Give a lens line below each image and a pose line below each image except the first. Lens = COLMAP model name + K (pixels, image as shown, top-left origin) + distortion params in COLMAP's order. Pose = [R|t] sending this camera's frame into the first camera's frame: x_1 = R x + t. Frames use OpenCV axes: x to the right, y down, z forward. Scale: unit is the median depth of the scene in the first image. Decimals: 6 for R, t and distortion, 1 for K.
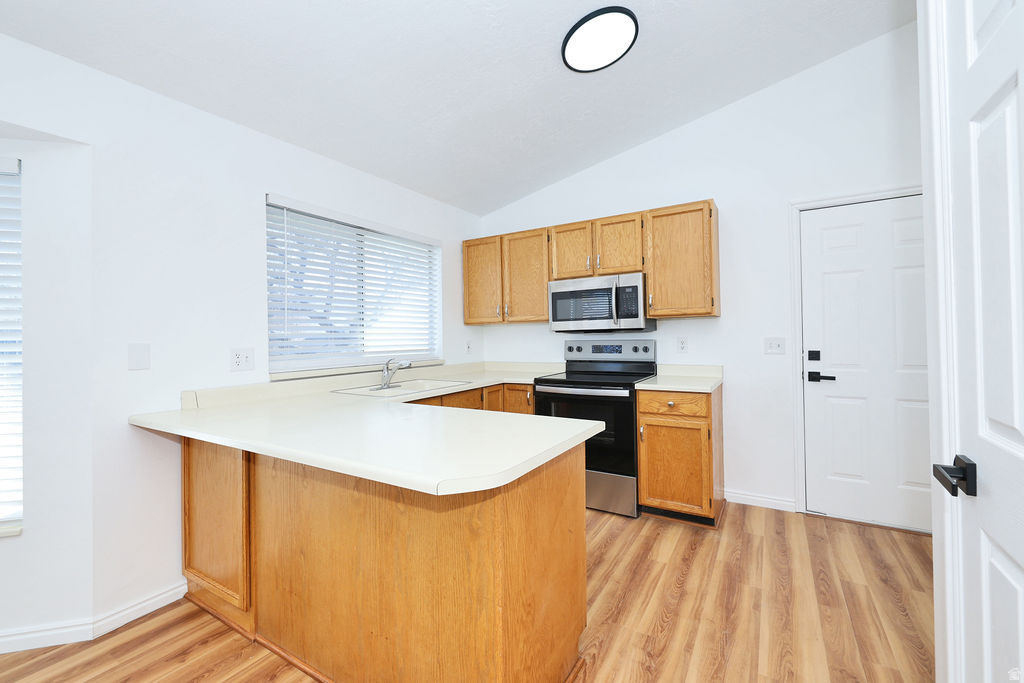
lens RADIAL K [[431.2, 0, 513.6], [0, 431.2, 339.5], [0, 0, 1]] dist [-0.002227, -0.000110]
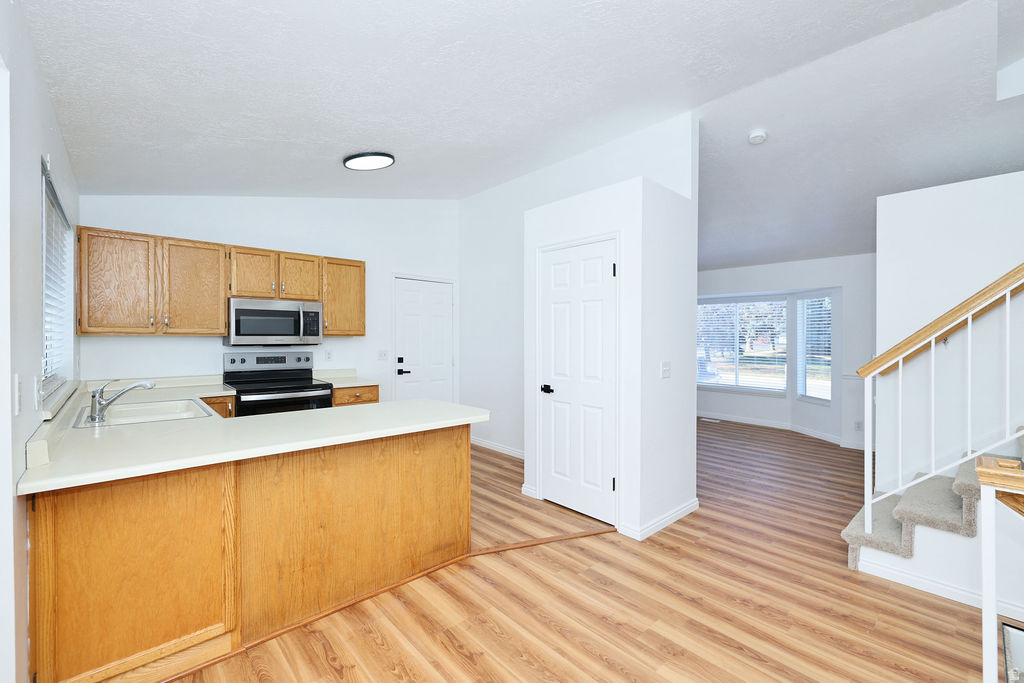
lens RADIAL K [[431.2, 0, 514.7], [0, 431.2, 347.0], [0, 0, 1]] dist [-0.002227, -0.000110]
pose [[0.271592, -0.003656, 0.962405, -0.792953], [-0.007610, 0.999953, 0.005946, -0.027439], [-0.962382, -0.008939, 0.271552, 0.050974]]
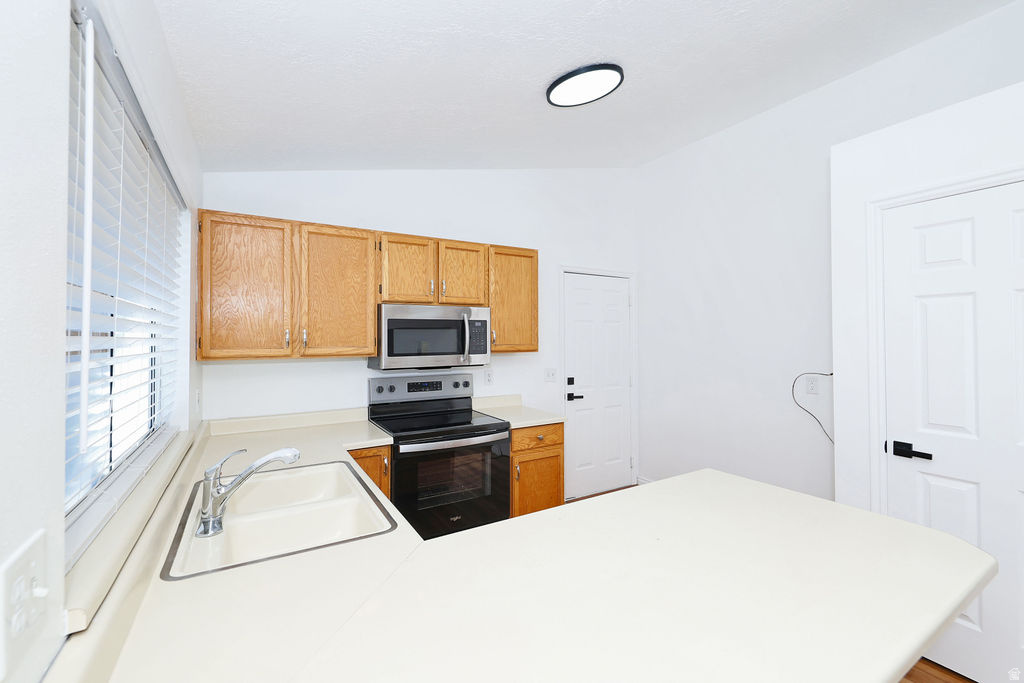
lens RADIAL K [[431.2, 0, 510.0], [0, 431.2, 337.4], [0, 0, 1]] dist [-0.002227, -0.000110]
pose [[0.457446, 0.017361, 0.889068, -0.520503], [0.001936, 0.999788, -0.020519, -0.063508], [-0.889235, 0.011108, 0.457315, 0.487120]]
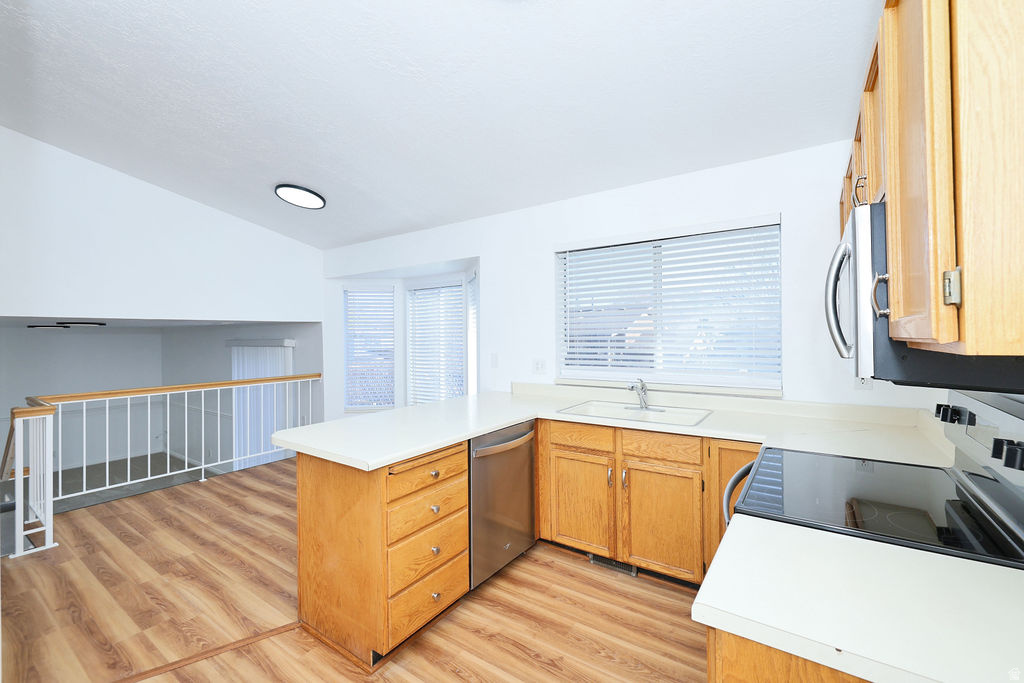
lens RADIAL K [[431.2, 0, 511.8], [0, 431.2, 335.5], [0, 0, 1]] dist [-0.002227, -0.000110]
pose [[-0.063774, 0.018267, -0.997797, 0.608062], [0.004386, 0.999828, 0.018024, -0.061923], [0.997955, -0.003227, -0.063844, 0.721495]]
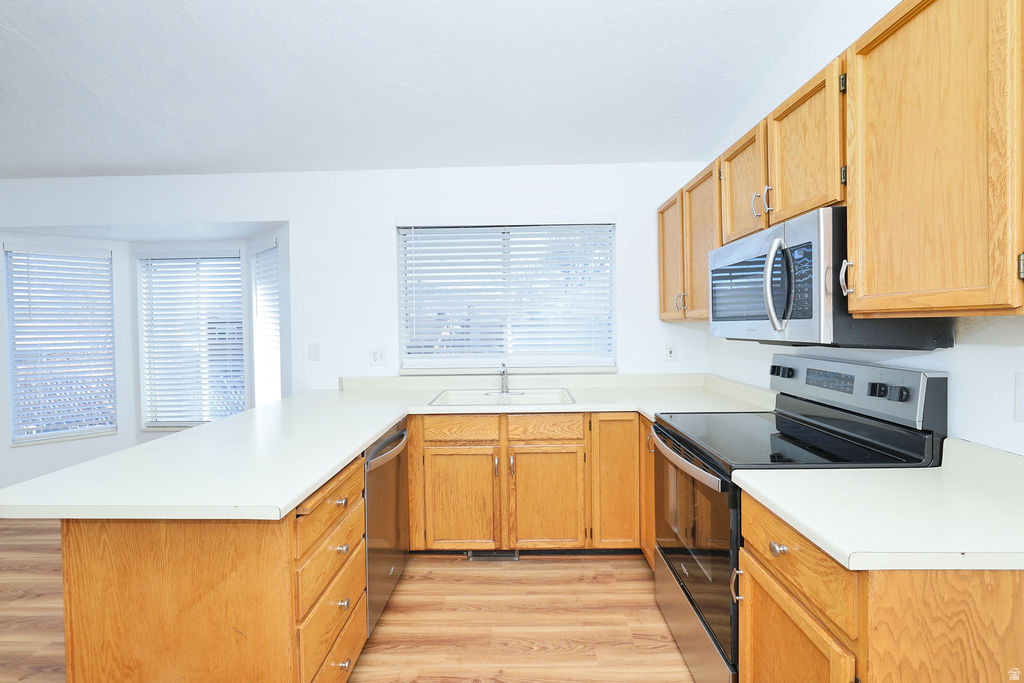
lens RADIAL K [[431.2, 0, 509.8], [0, 431.2, 334.3], [0, 0, 1]] dist [-0.002227, -0.000110]
pose [[0.495746, 0.031566, -0.867894, 0.484150], [-0.000147, 0.999342, 0.036263, -0.047590], [0.868468, -0.017850, 0.495424, 0.510144]]
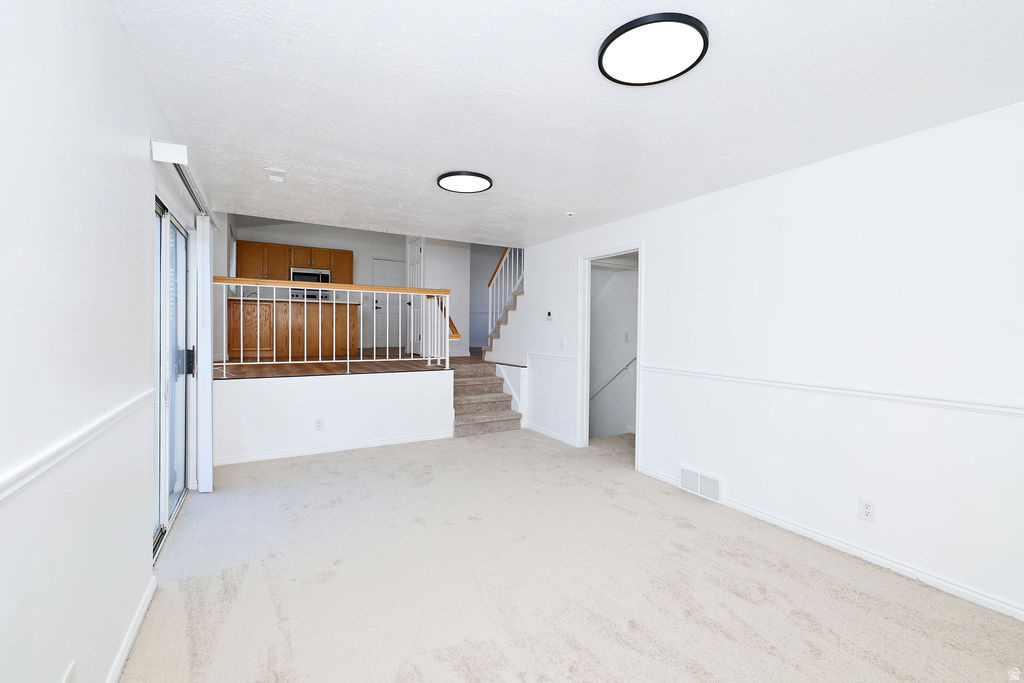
lens RADIAL K [[431.2, 0, 518.6], [0, 431.2, 333.9], [0, 0, 1]] dist [-0.002227, -0.000110]
pose [[0.497094, 0.021573, 0.867428, -1.529572], [-0.014777, 0.999756, -0.016396, 0.295784], [-0.867571, -0.004668, 0.497292, -1.506459]]
